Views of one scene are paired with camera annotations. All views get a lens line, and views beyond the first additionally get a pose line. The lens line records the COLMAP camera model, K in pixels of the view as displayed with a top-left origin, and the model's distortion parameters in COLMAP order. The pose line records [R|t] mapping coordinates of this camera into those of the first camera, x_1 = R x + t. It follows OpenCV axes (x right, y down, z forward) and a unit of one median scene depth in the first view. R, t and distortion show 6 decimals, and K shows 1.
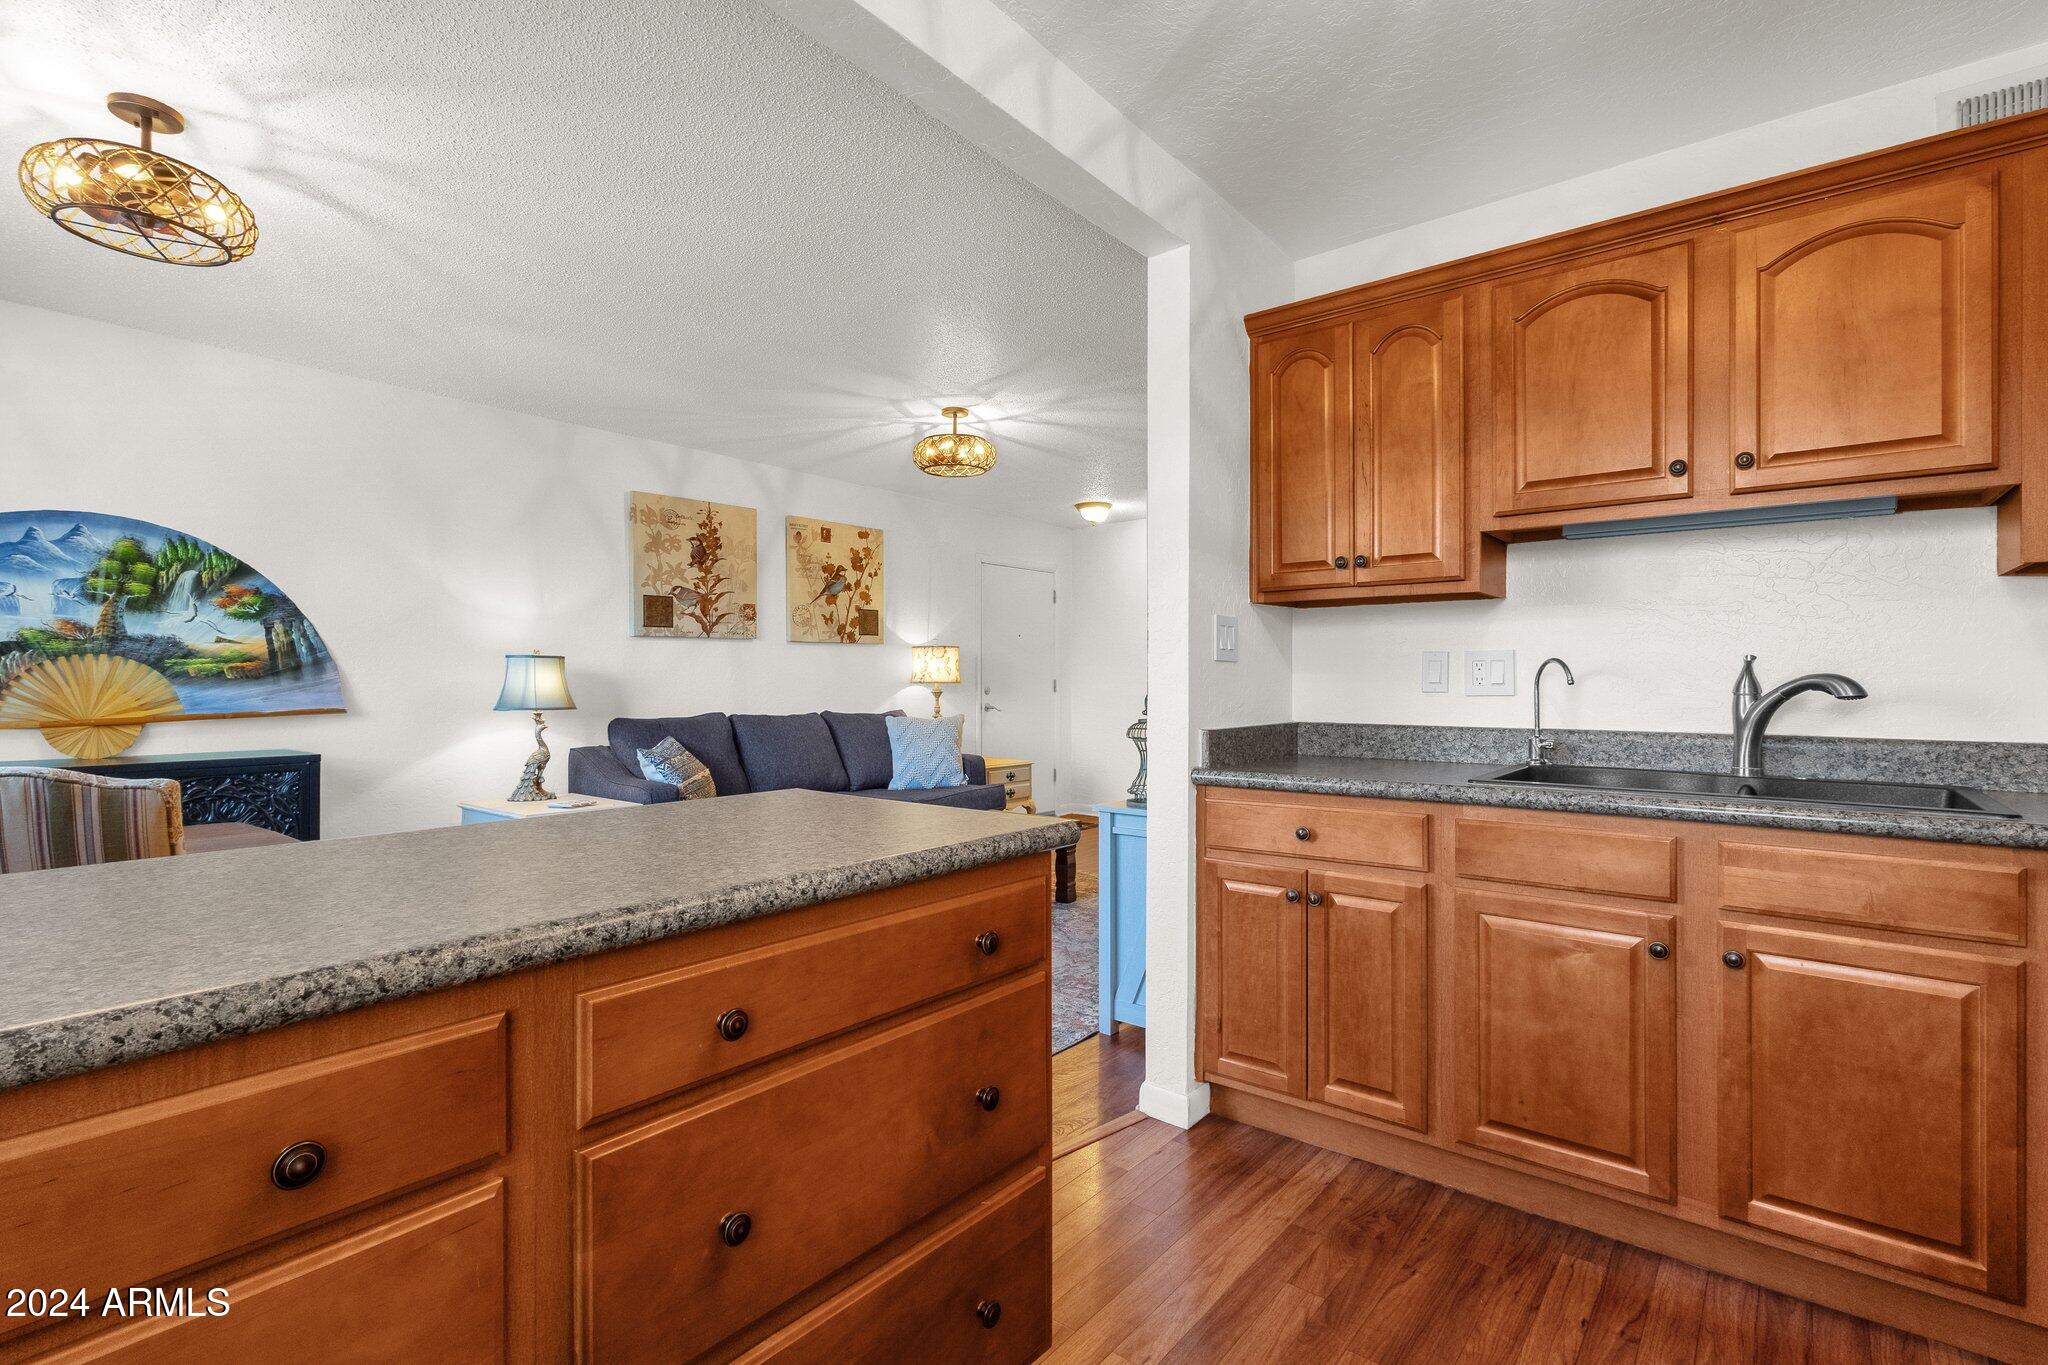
lens RADIAL K [[944.3, 0, 1024.0], [0, 944.3, 682.5], [0, 0, 1]] dist [0.004962, 0.001082]
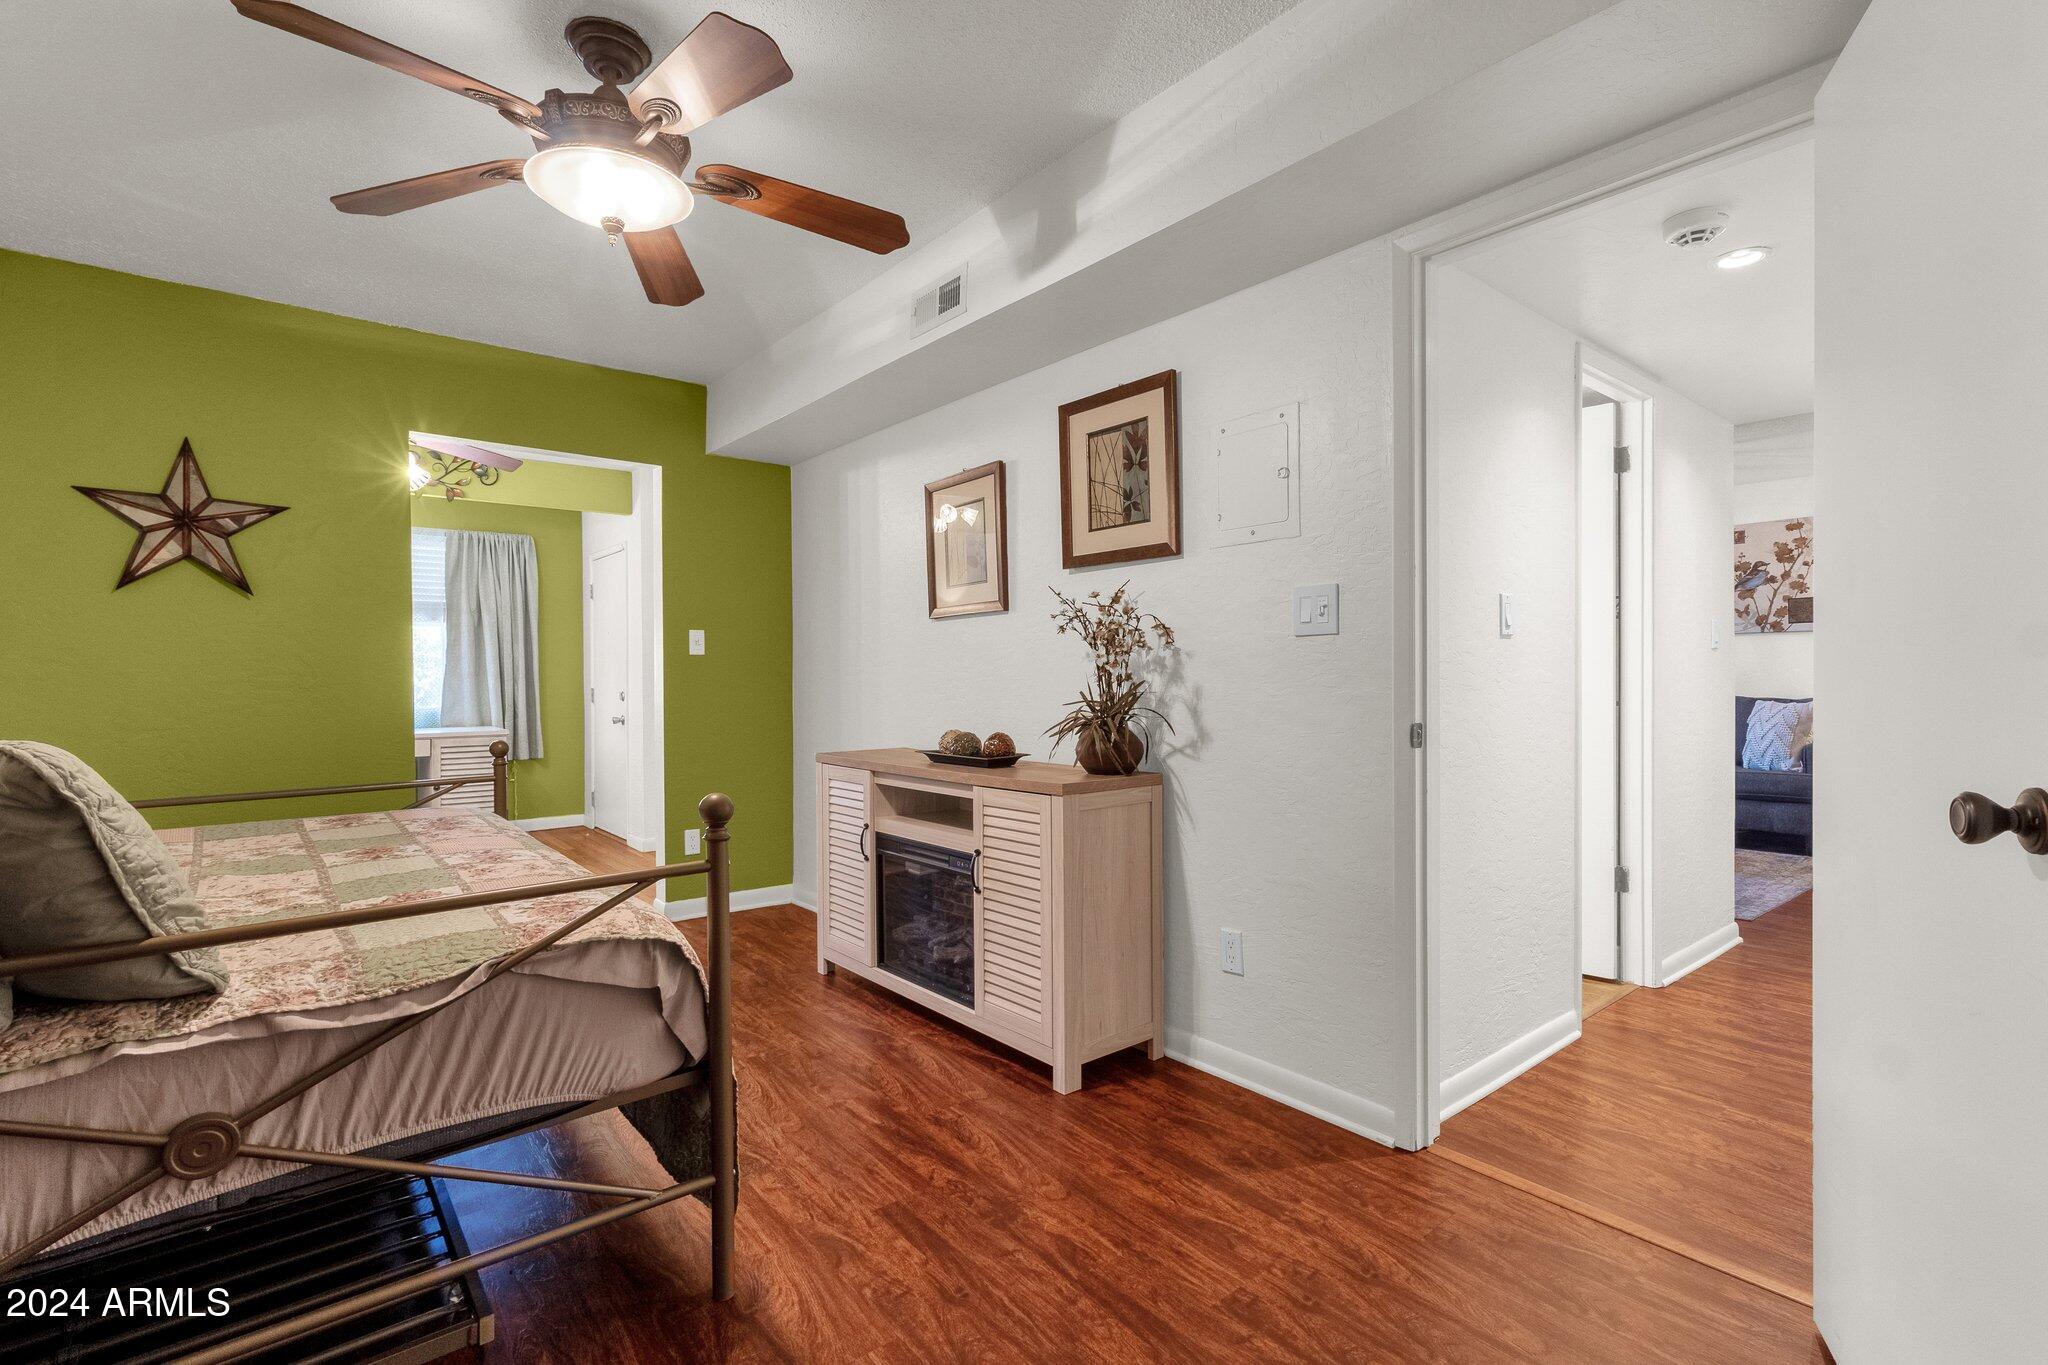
lens RADIAL K [[941.6, 0, 1022.4], [0, 941.6, 679.4], [0, 0, 1]] dist [0.003438, 0.000855]
pose [[-0.203885, 0.007522, -0.978966, 1.466451], [0.003328, 0.999970, 0.006990, 0.001980], [0.978989, -0.001833, -0.203904, 0.551813]]
